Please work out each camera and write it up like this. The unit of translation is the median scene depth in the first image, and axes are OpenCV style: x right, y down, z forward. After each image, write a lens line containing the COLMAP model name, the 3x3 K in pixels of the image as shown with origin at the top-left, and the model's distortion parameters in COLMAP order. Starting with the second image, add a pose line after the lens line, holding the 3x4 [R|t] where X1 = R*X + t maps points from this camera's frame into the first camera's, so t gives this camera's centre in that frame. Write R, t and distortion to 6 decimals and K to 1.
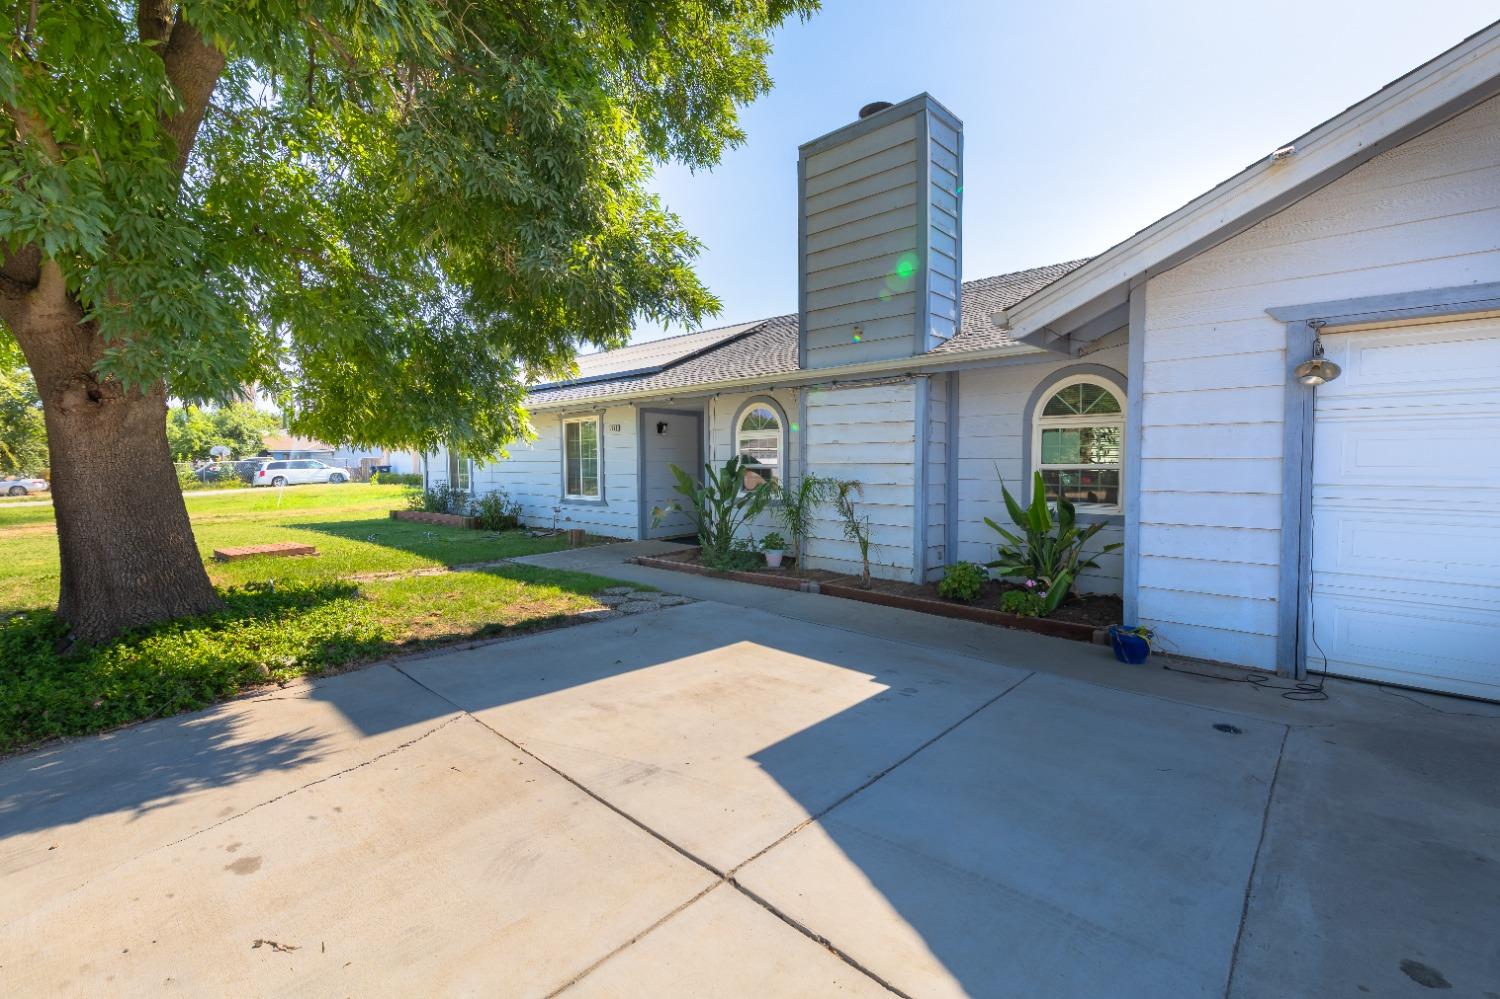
lens RADIAL K [[659.5, 0, 746.7], [0, 659.5, 495.2], [0, 0, 1]] dist [-0.000262, 0.000258]
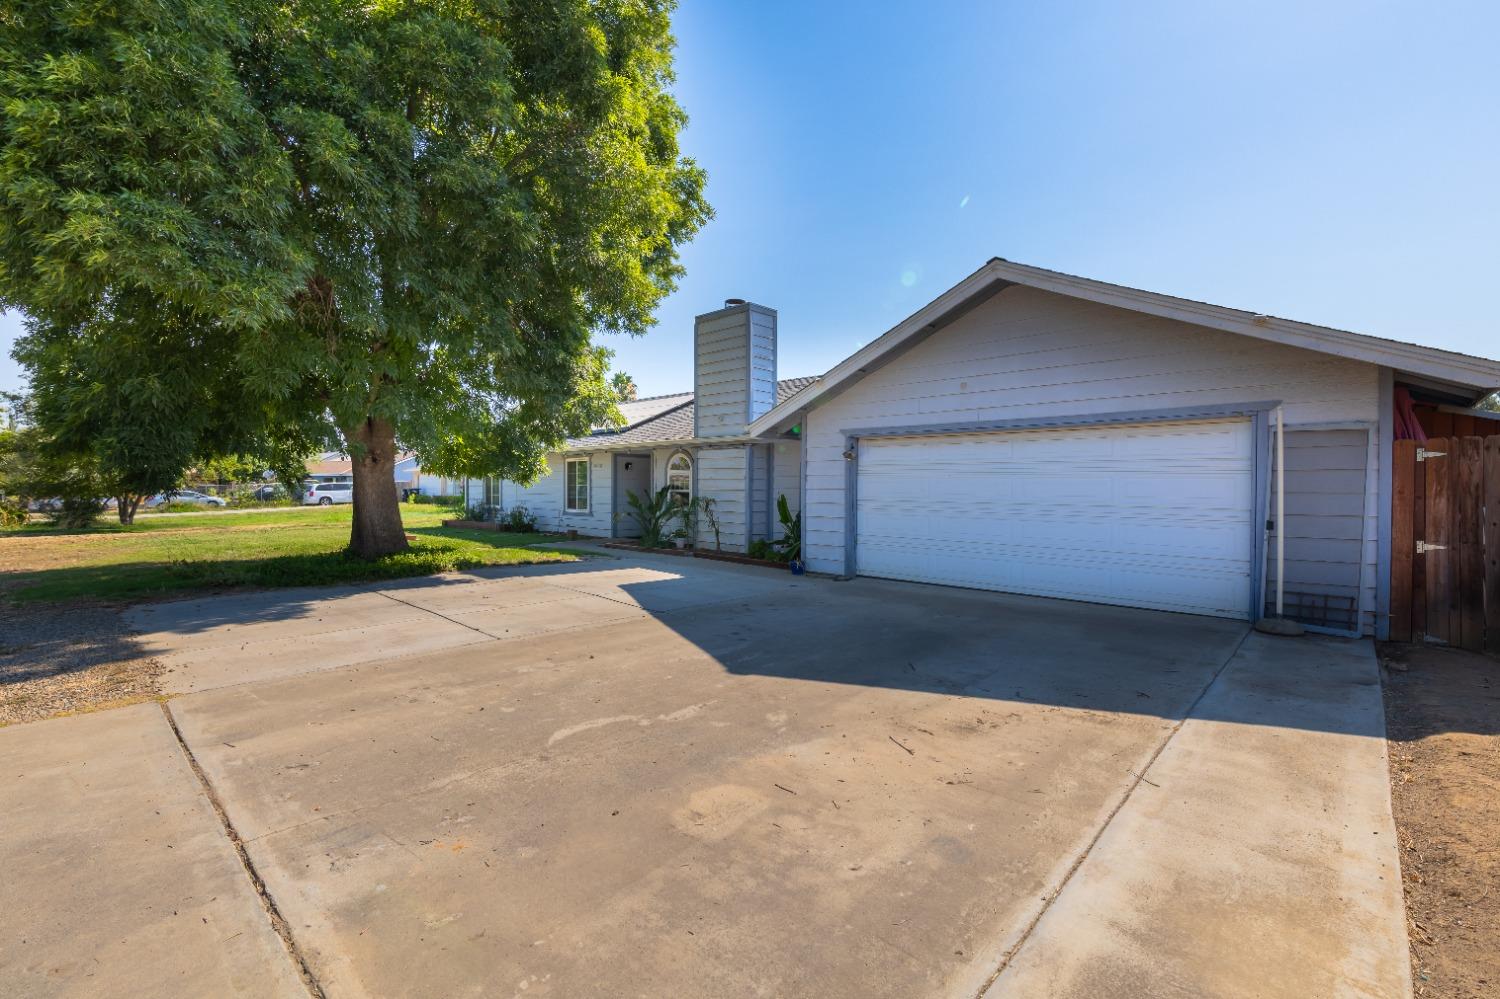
lens RADIAL K [[659.5, 0, 748.1], [0, 659.5, 494.7], [0, 0, 1]] dist [-0.000262, 0.000258]
pose [[0.999886, 0.011021, -0.010300, 0.252215], [-0.011435, 0.999091, -0.041065, 0.038583], [0.009838, 0.041178, 0.999103, -0.813790]]
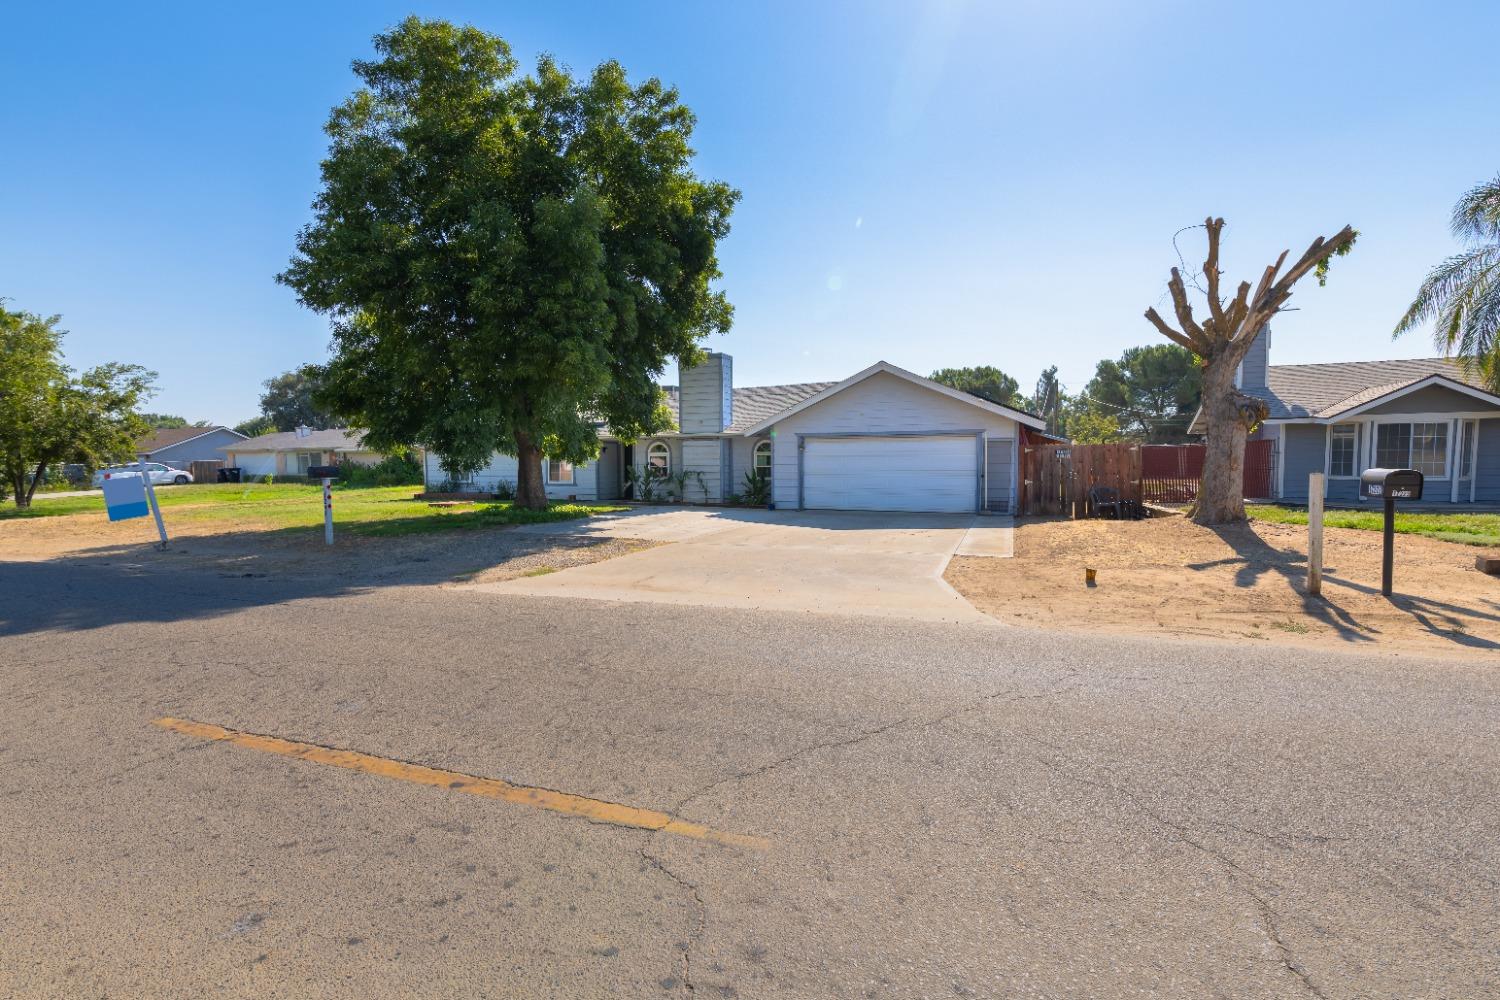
lens RADIAL K [[659.5, 0, 747.6], [0, 659.5, 495.3], [0, 0, 1]] dist [-0.000262, 0.000258]
pose [[0.941762, -0.016462, 0.335877, -0.622098], [0.017762, 0.999842, -0.000798, 0.090188], [-0.335810, 0.006717, 0.941906, -1.837565]]
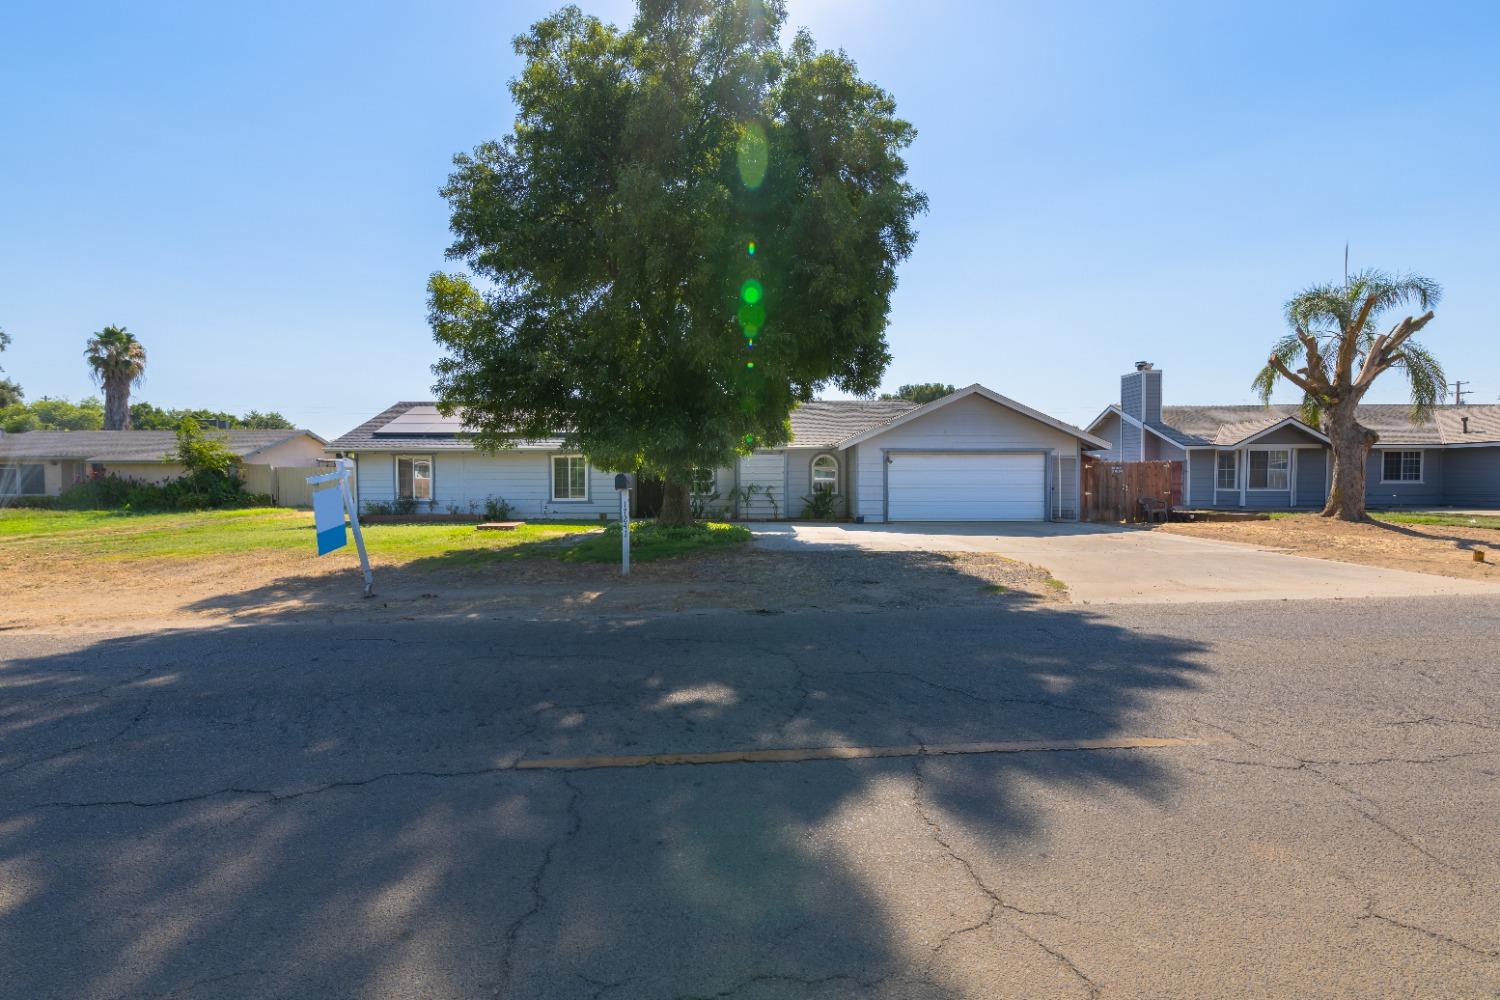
lens RADIAL K [[659.5, 0, 752.3], [0, 659.5, 500.2], [0, 0, 1]] dist [-0.000262, 0.000258]
pose [[0.733020, -0.017085, 0.679993, -1.767213], [0.035229, 0.999296, -0.012868, 0.072656], [-0.679295, 0.033388, 0.733106, -1.056761]]
